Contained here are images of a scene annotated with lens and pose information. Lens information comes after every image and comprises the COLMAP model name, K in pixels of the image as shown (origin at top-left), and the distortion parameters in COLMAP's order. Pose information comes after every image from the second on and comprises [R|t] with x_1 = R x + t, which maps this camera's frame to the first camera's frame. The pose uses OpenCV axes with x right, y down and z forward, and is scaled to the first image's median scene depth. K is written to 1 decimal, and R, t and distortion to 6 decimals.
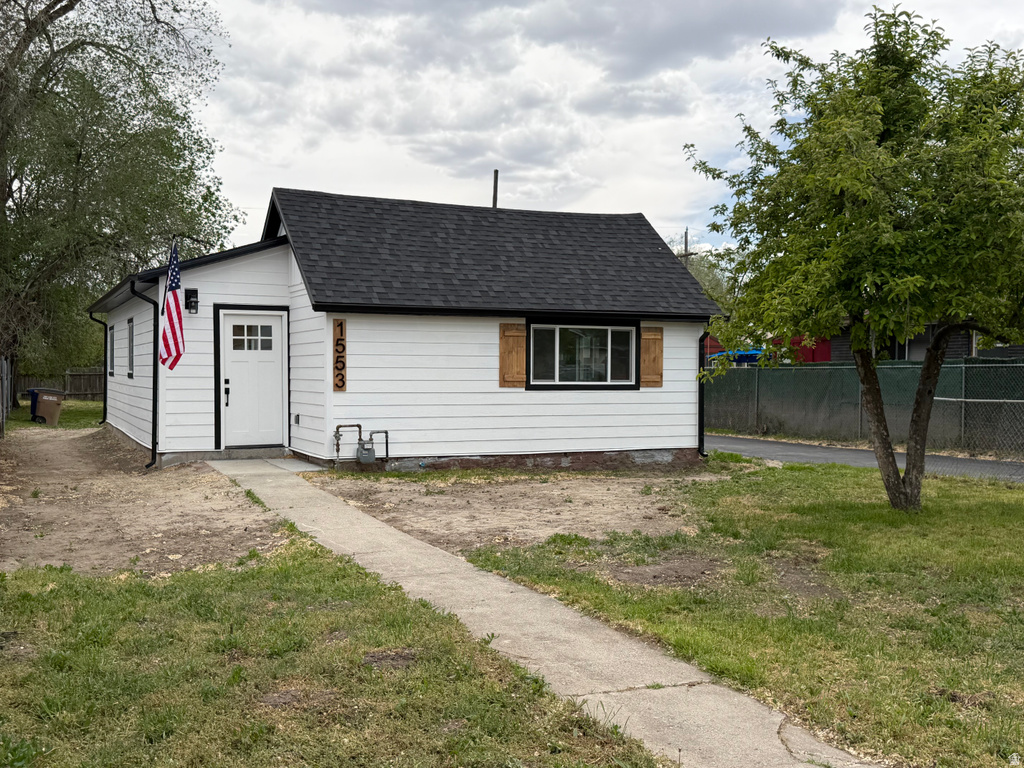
lens RADIAL K [[1083.7, 0, 512.0], [0, 1083.7, 384.0], [0, 0, 1]] dist [0.159309, -0.005039]
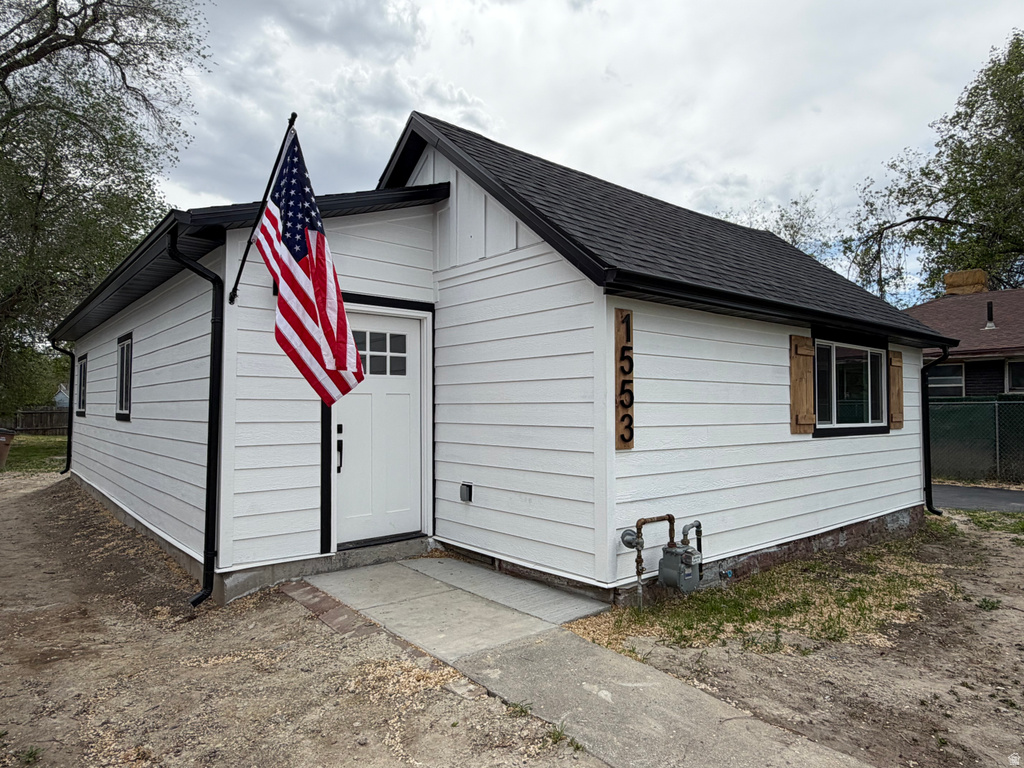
lens RADIAL K [[636.4, 0, 512.0], [0, 636.4, 384.0], [0, 0, 1]] dist [0.007588, 0.002287]
pose [[0.962327, 0.007494, 0.271792, -0.265230], [0.006045, 0.998783, -0.048941, -0.008830], [-0.271828, 0.048741, 0.961111, 0.661982]]
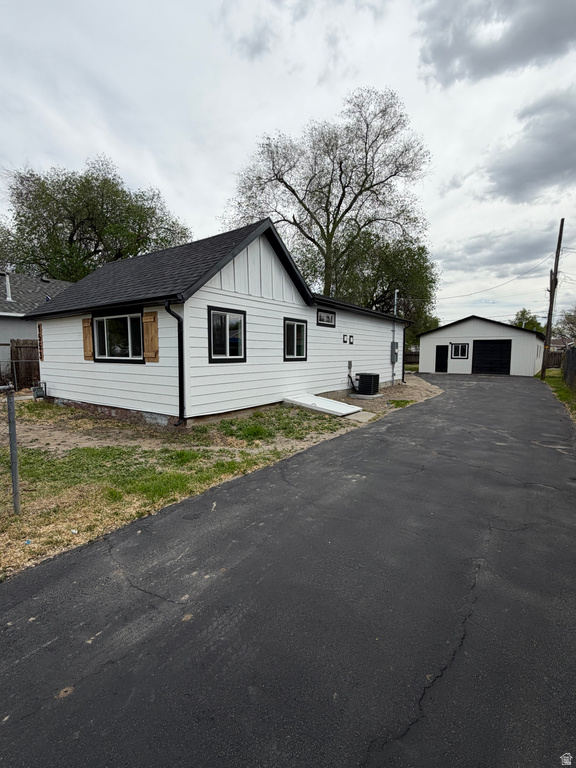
lens RADIAL K [[357.1, 0, 288.0], [0, 357.1, 384.0], [0, 0, 1]] dist [0.000333, 0.000011]
pose [[0.500092, 0.074757, -0.862740, 0.569854], [-0.006718, 0.996572, 0.082459, -0.006927], [0.865946, -0.035441, 0.498879, 0.965809]]
